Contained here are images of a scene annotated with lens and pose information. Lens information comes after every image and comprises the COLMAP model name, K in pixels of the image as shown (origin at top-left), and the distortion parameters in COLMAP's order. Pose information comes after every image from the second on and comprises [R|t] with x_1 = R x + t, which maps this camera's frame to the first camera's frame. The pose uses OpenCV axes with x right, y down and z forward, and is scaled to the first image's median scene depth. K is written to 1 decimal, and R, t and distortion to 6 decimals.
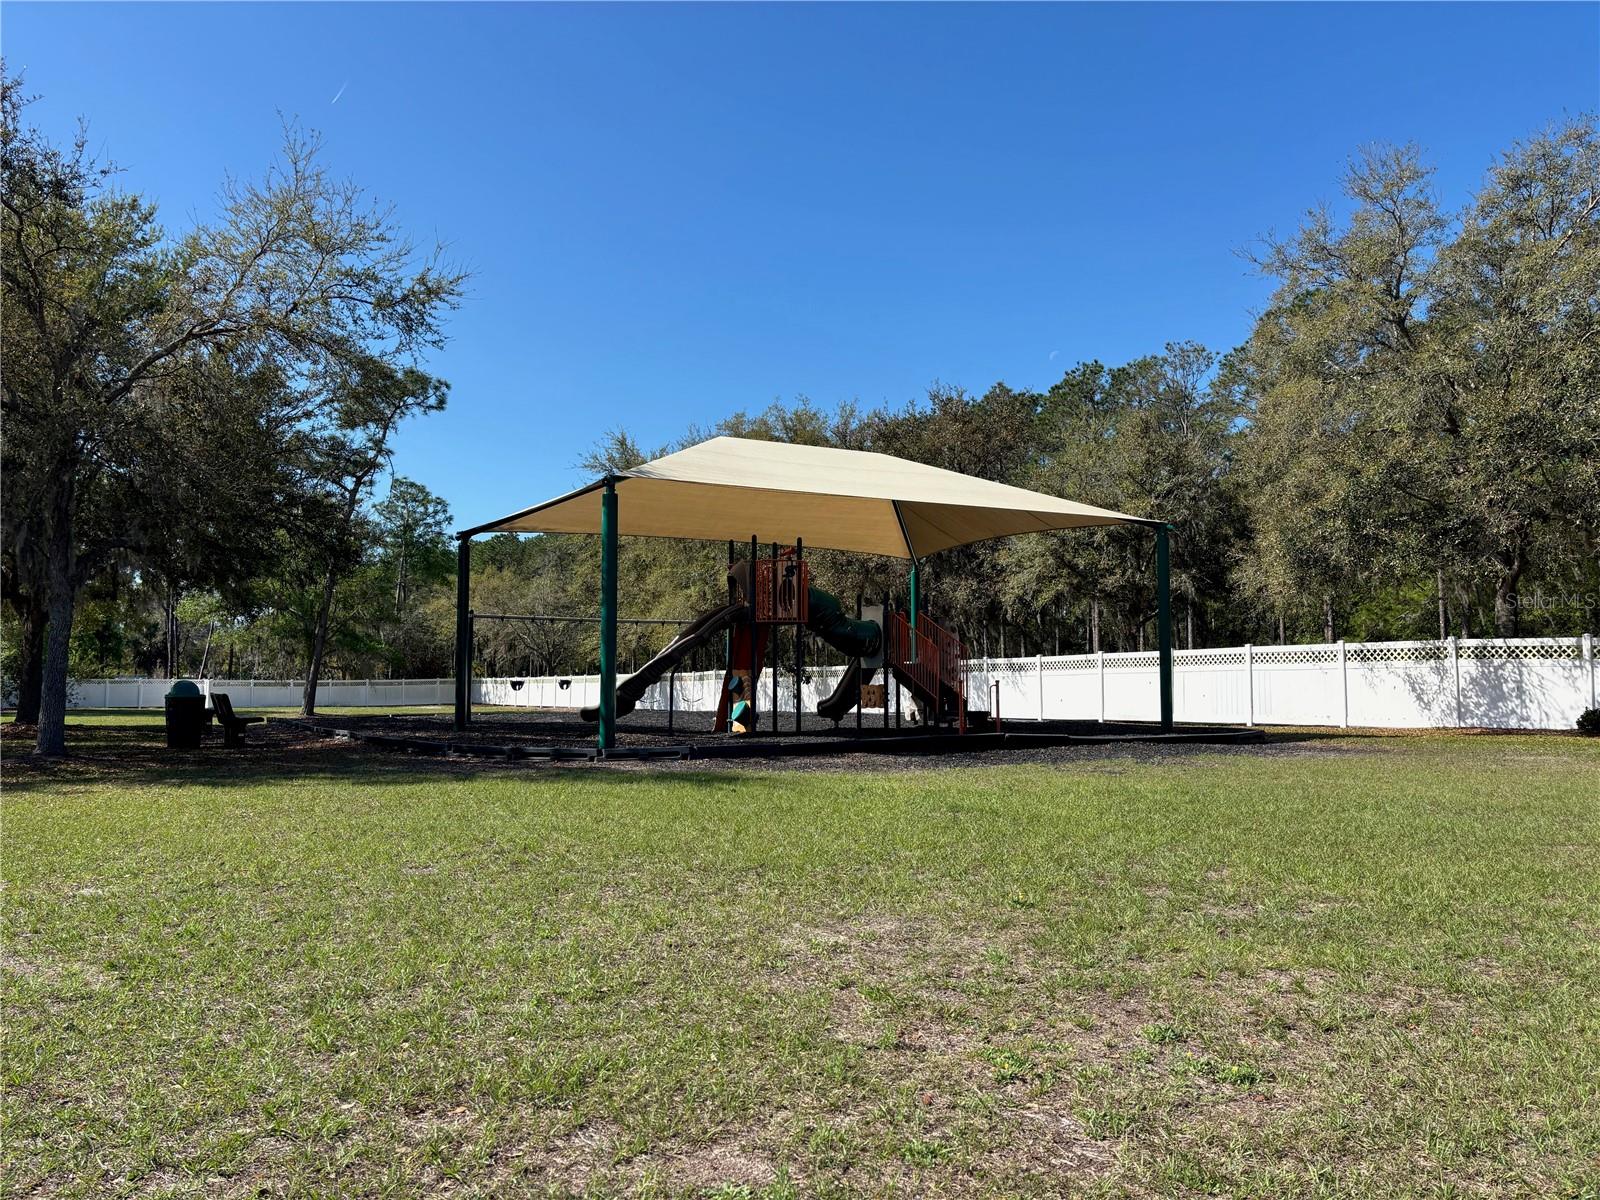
lens RADIAL K [[1209.6, 0, 800.0], [0, 1209.6, 600.0], [0, 0, 1]] dist [0.052745, 0.002072]
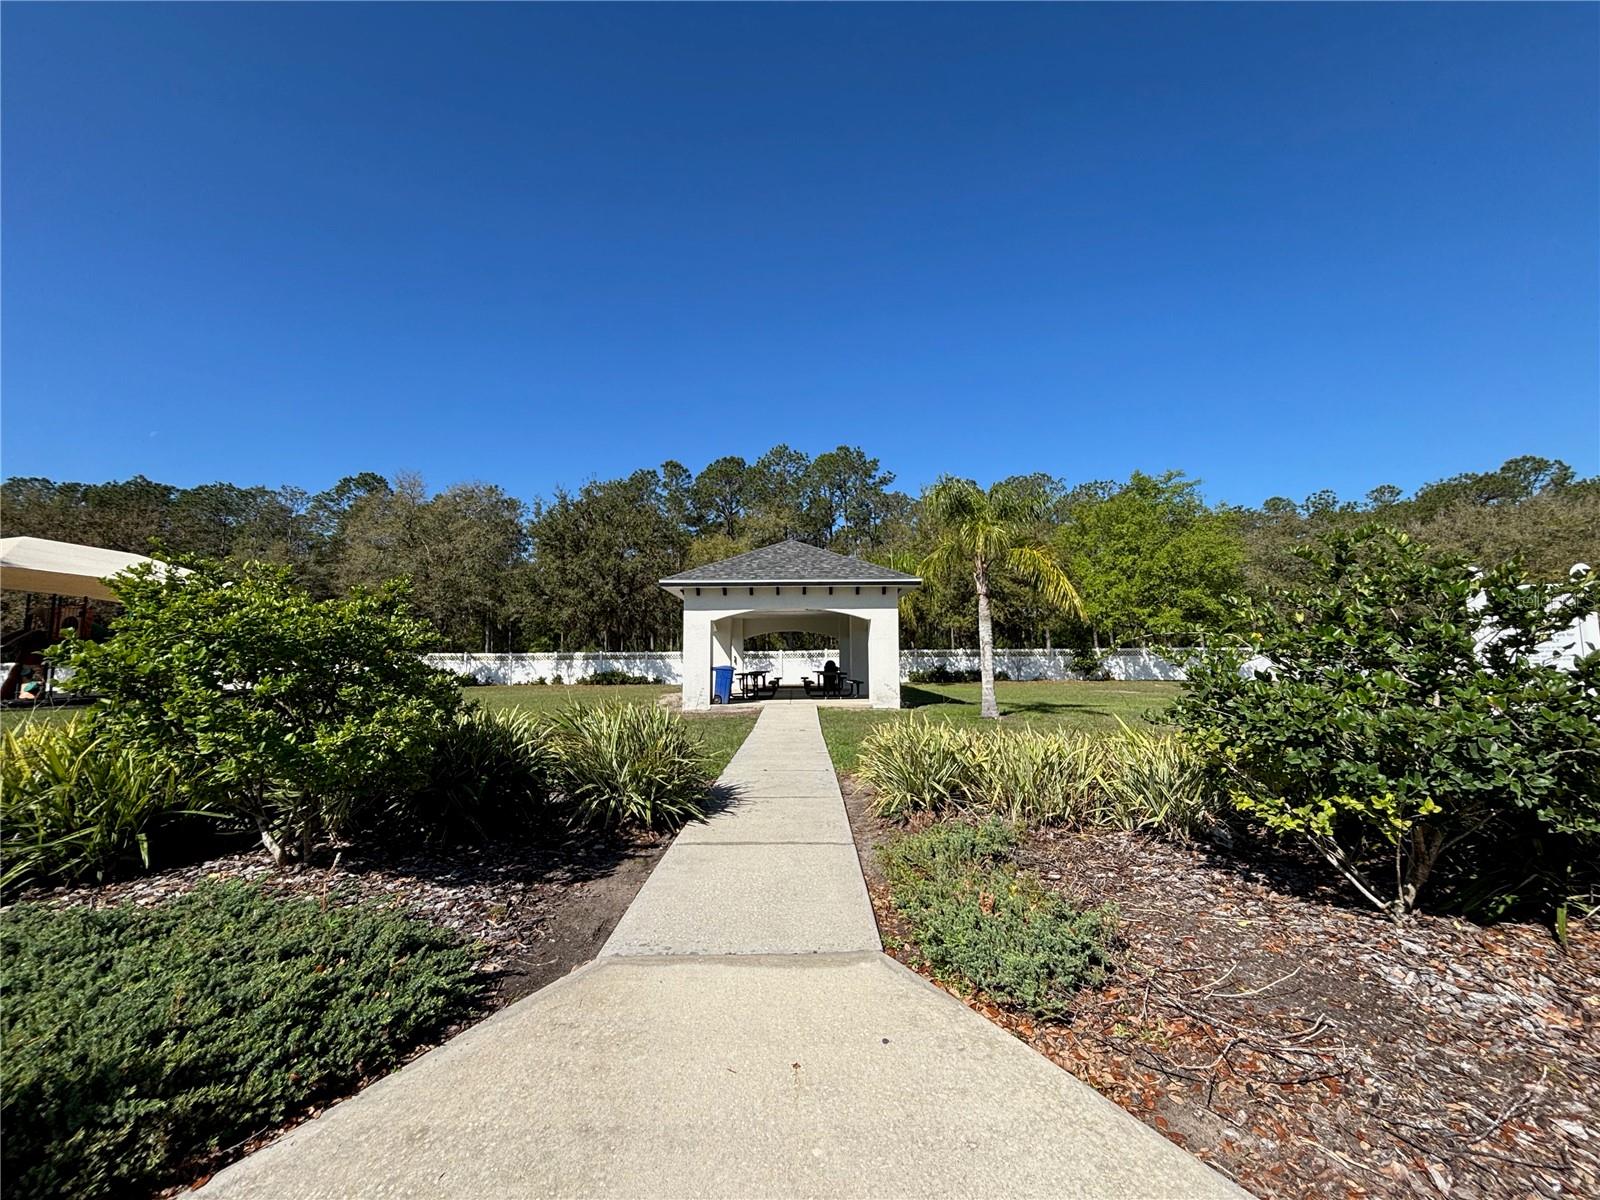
lens RADIAL K [[635.2, 0, 800.0], [0, 635.2, 600.0], [0, 0, 1]] dist [-0.000909, -0.000260]
pose [[0.528068, 0.086262, 0.844809, -0.222736], [-0.047184, 0.996271, -0.072234, -0.023719], [-0.847890, -0.001717, 0.530169, -0.455524]]
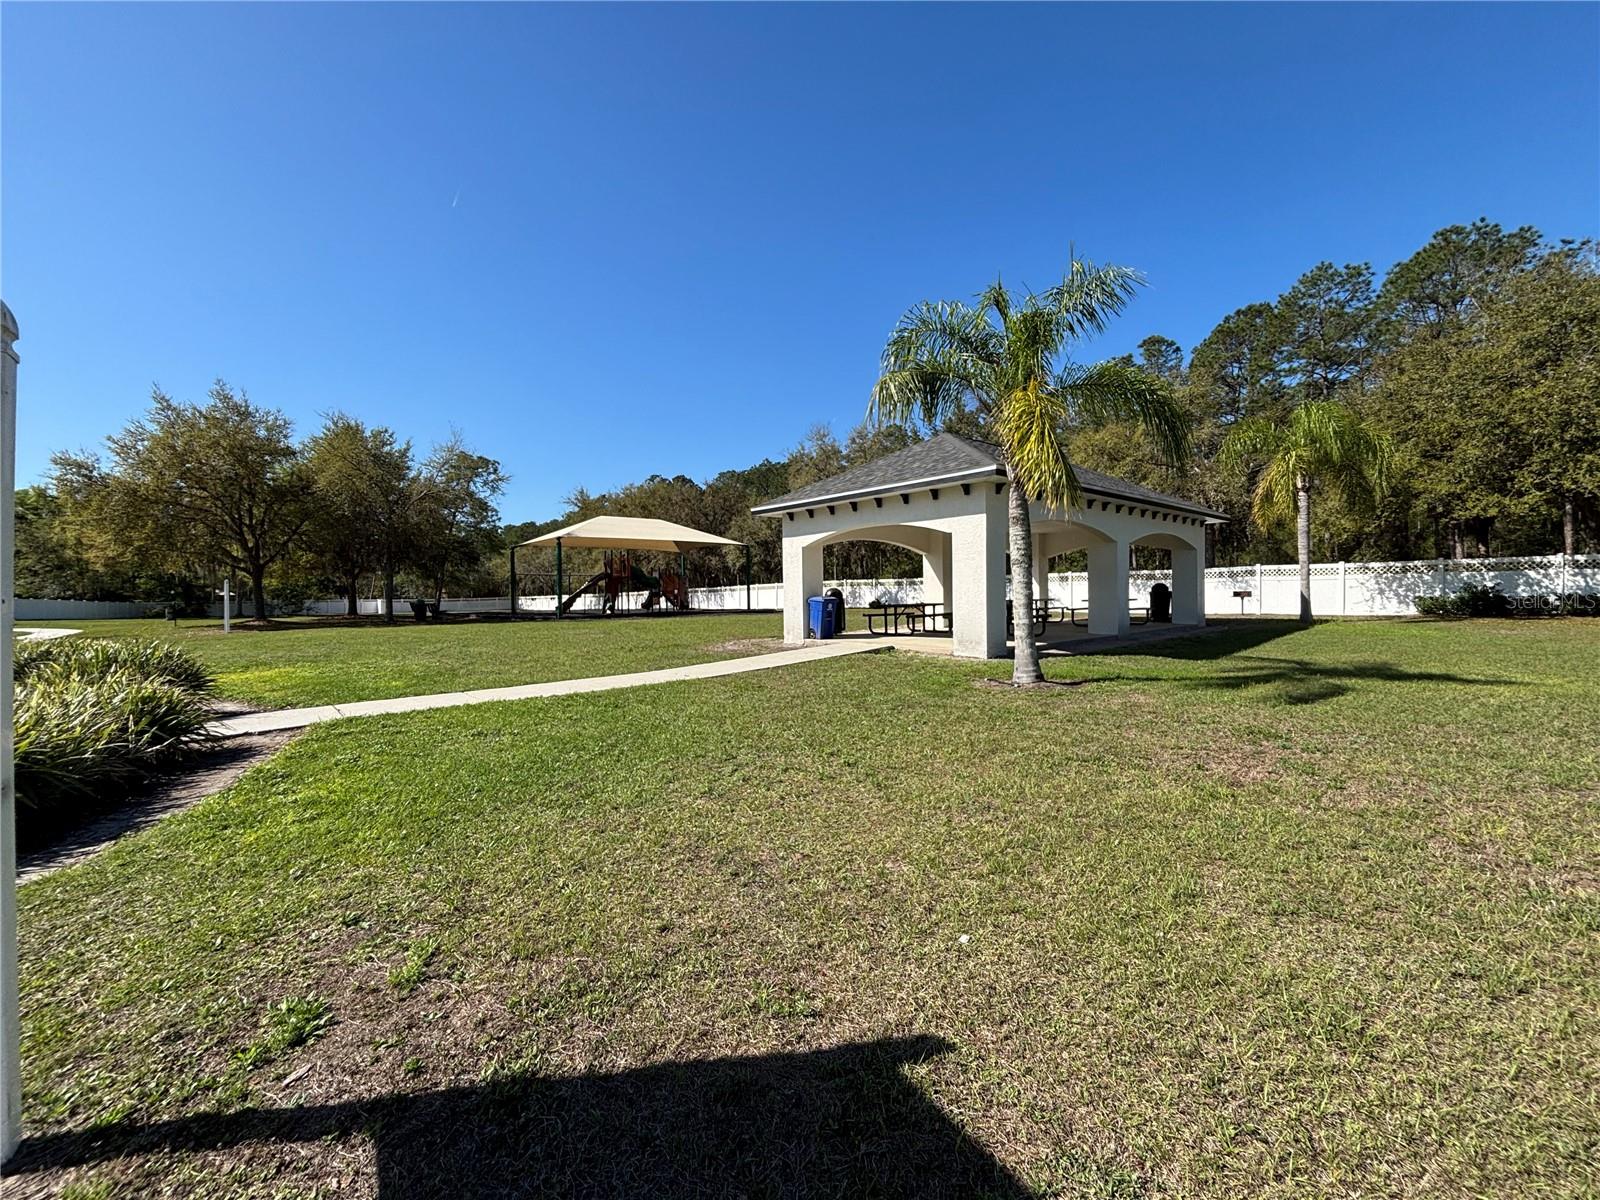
lens RADIAL K [[635.2, 0, 800.0], [0, 635.2, 600.0], [0, 0, 1]] dist [-0.000909, -0.000260]
pose [[0.986926, -0.015296, 0.160448, 0.154347], [0.003398, 0.997240, 0.074167, -0.038979], [-0.161139, -0.072652, 0.984254, -0.602645]]
